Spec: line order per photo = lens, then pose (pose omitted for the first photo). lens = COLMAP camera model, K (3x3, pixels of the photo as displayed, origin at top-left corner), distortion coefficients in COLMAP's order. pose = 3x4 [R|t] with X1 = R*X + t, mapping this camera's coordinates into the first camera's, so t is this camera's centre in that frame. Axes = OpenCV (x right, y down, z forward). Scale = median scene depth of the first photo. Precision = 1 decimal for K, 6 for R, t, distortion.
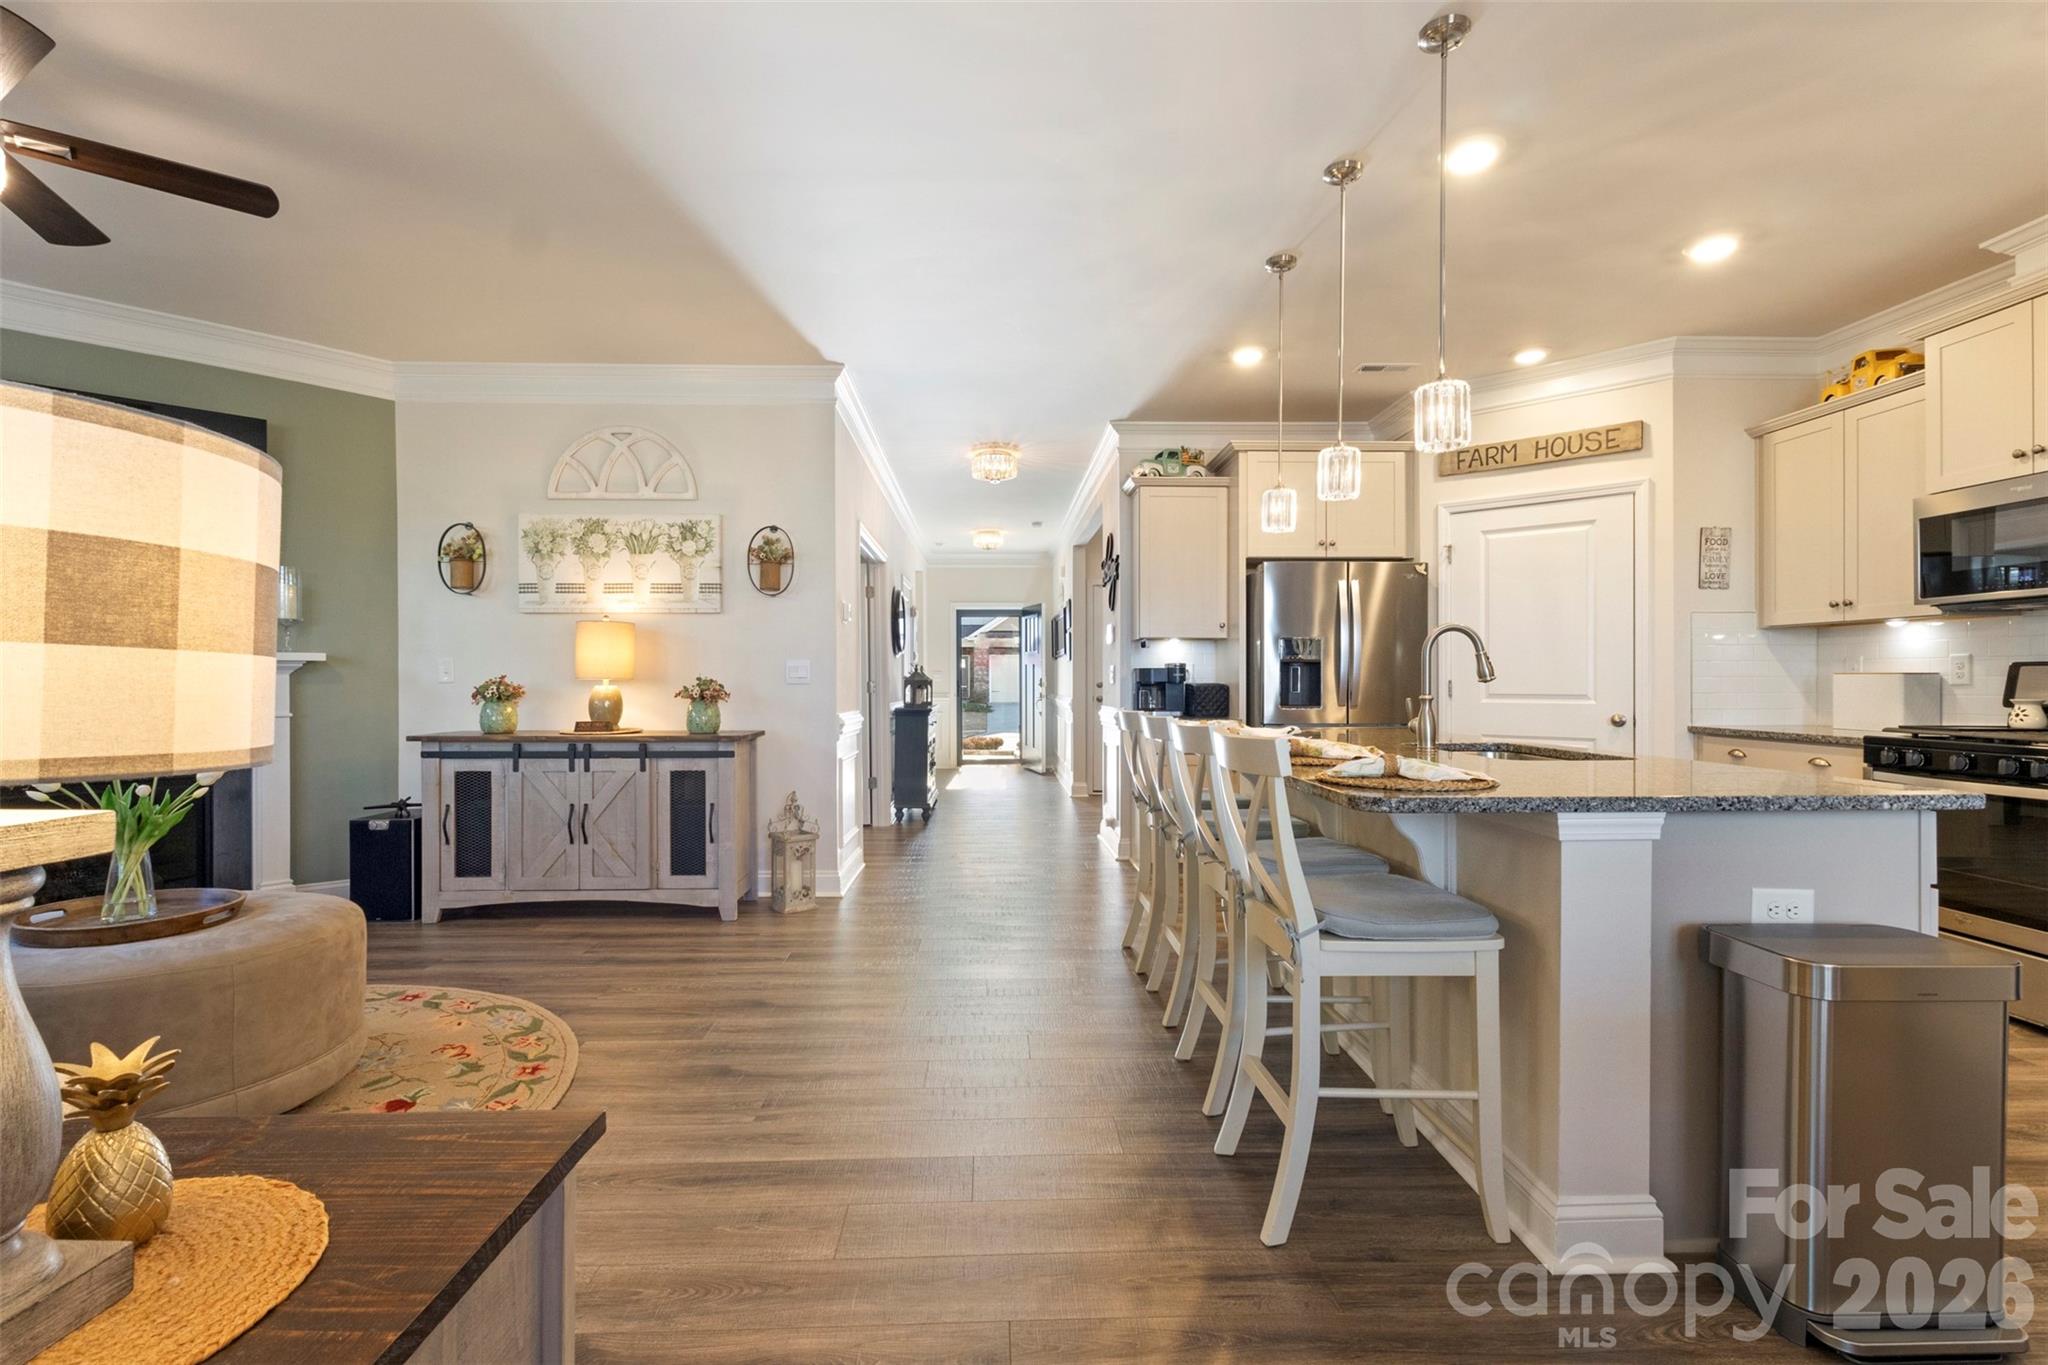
lens RADIAL K [[954.4, 0, 1015.4], [0, 954.4, 685.4], [0, 0, 1]] dist [-0.001248, 0.003382]
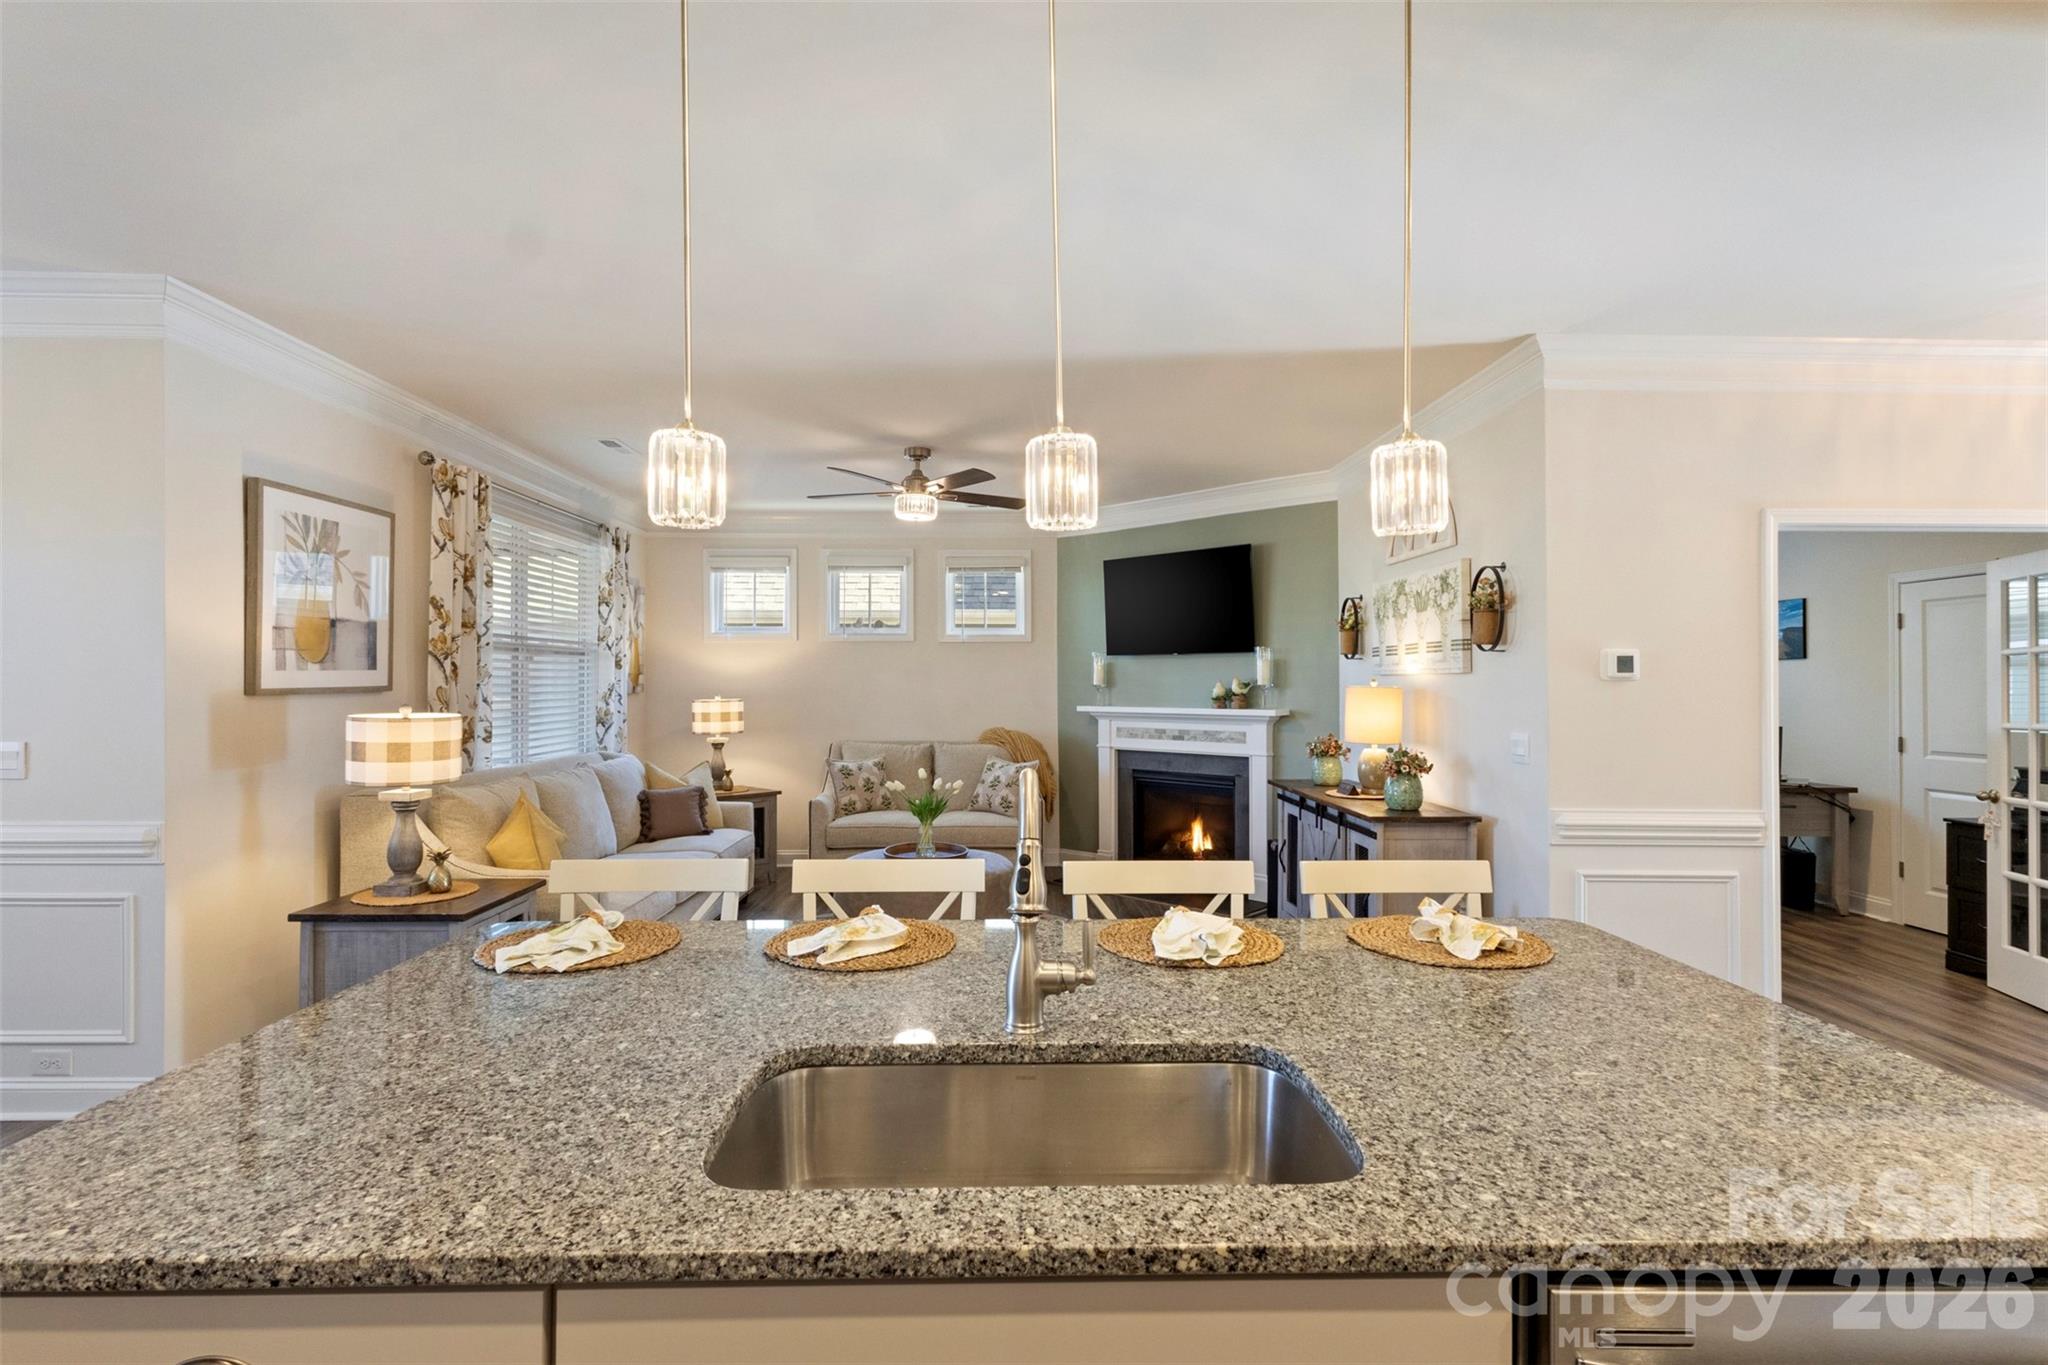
lens RADIAL K [[954.4, 0, 1013.9], [0, 954.4, 682.3], [0, 0, 1]] dist [-0.001248, 0.003382]
pose [[-0.014213, -0.000607, -0.999899, 0.575493], [-0.004767, 0.999988, -0.000540, -0.067579], [0.999888, 0.004759, -0.014216, 0.629988]]
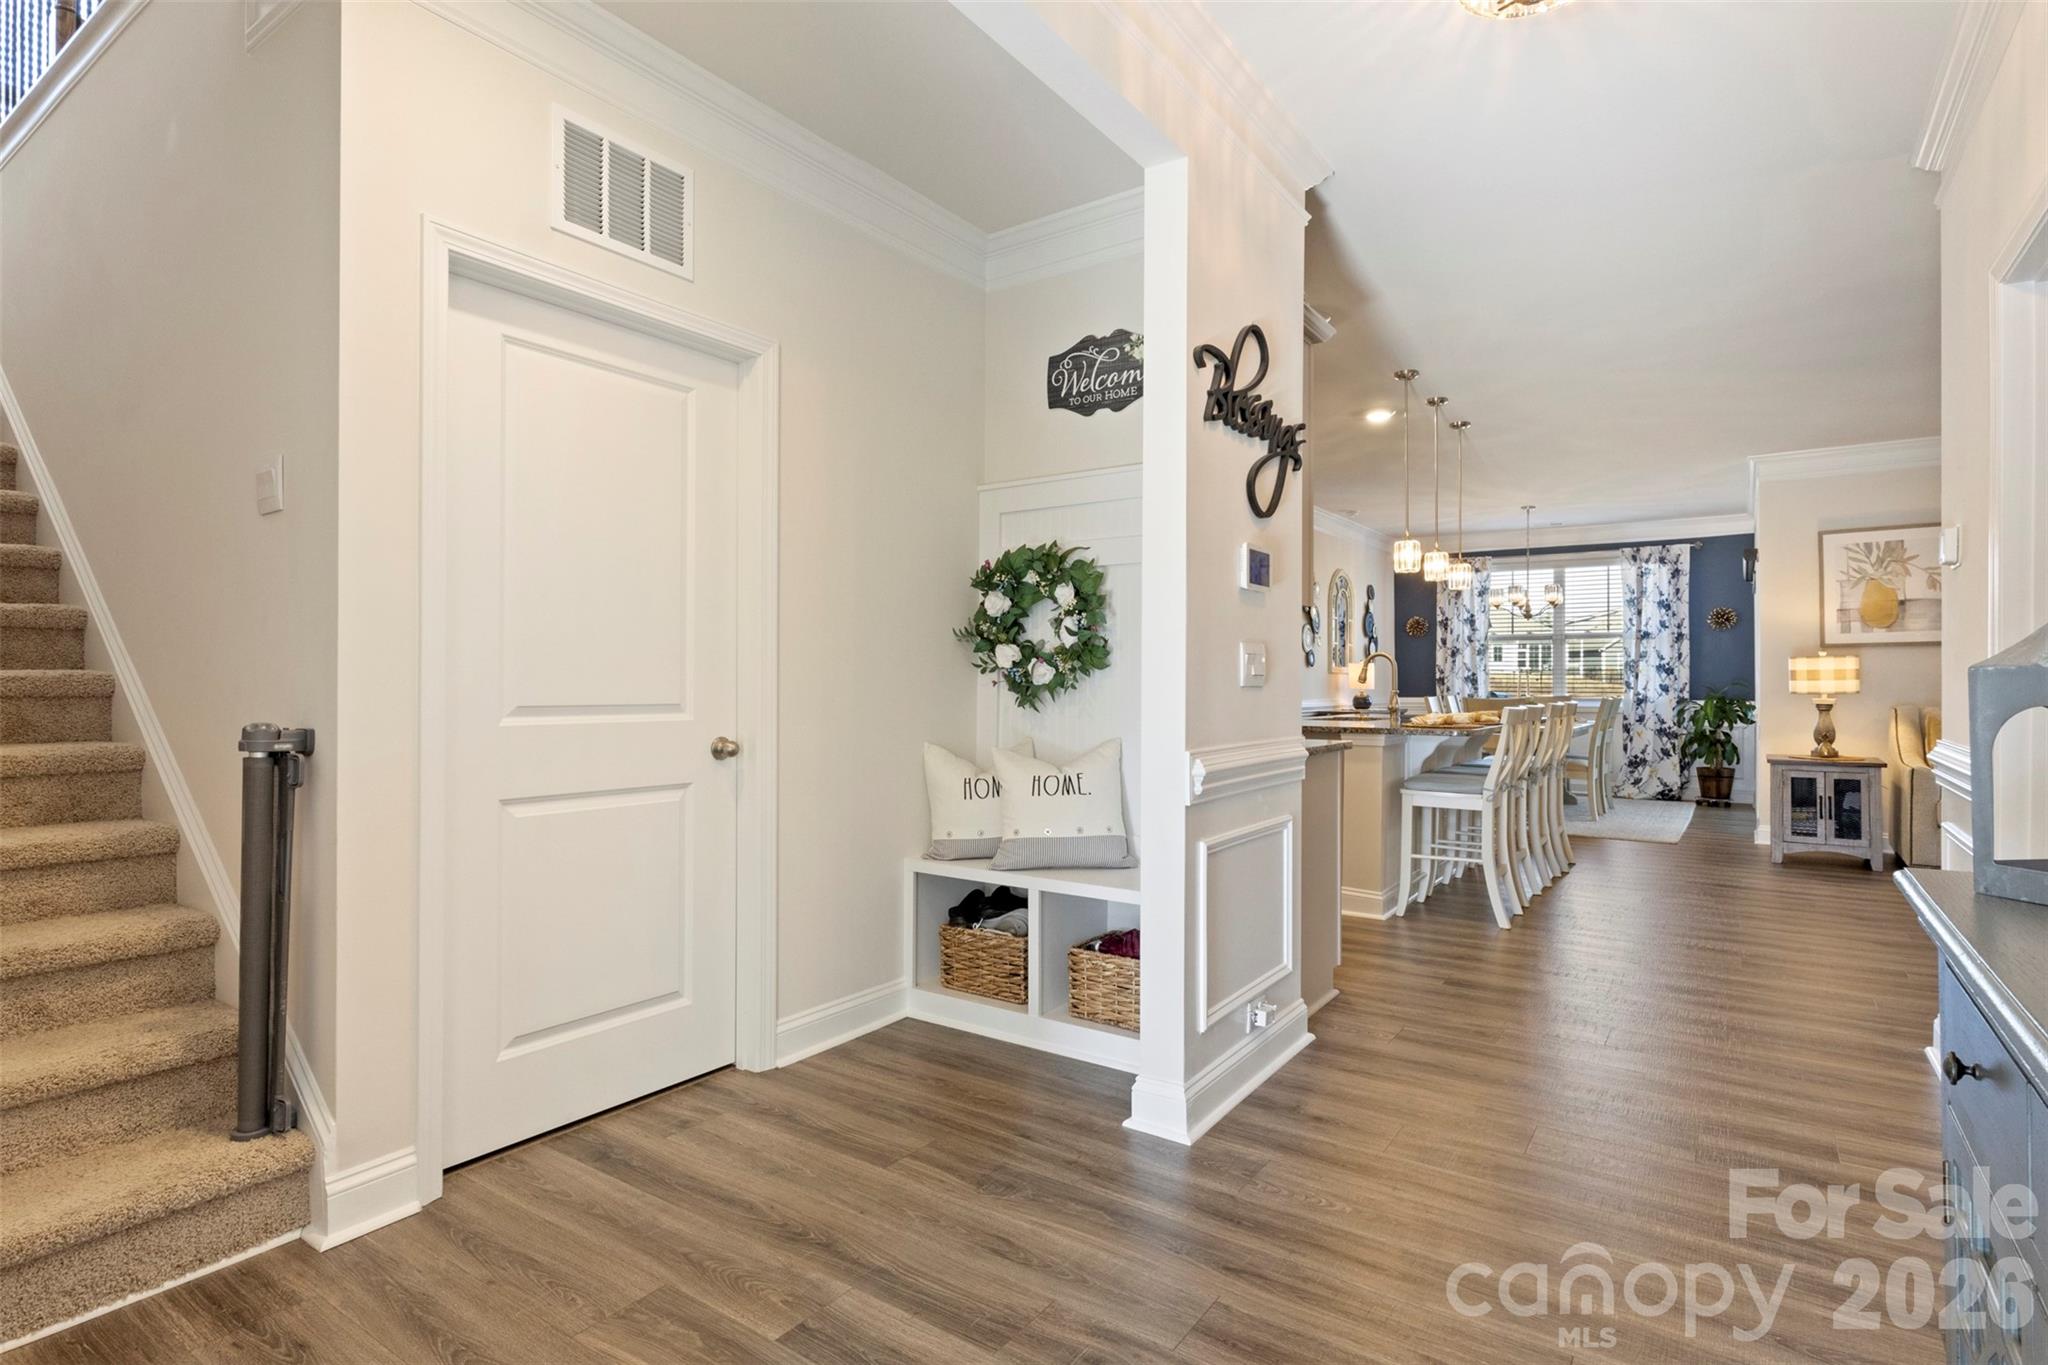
lens RADIAL K [[1039.3, 0, 1032.5], [0, 1039.3, 673.7], [0, 0, 1]] dist [0.003460, -0.002749]
pose [[-0.806611, 0.005193, 0.591060, -0.127408], [0.000839, 0.999970, -0.007641, -0.006018], [-0.591082, -0.005667, -0.806591, 1.935282]]
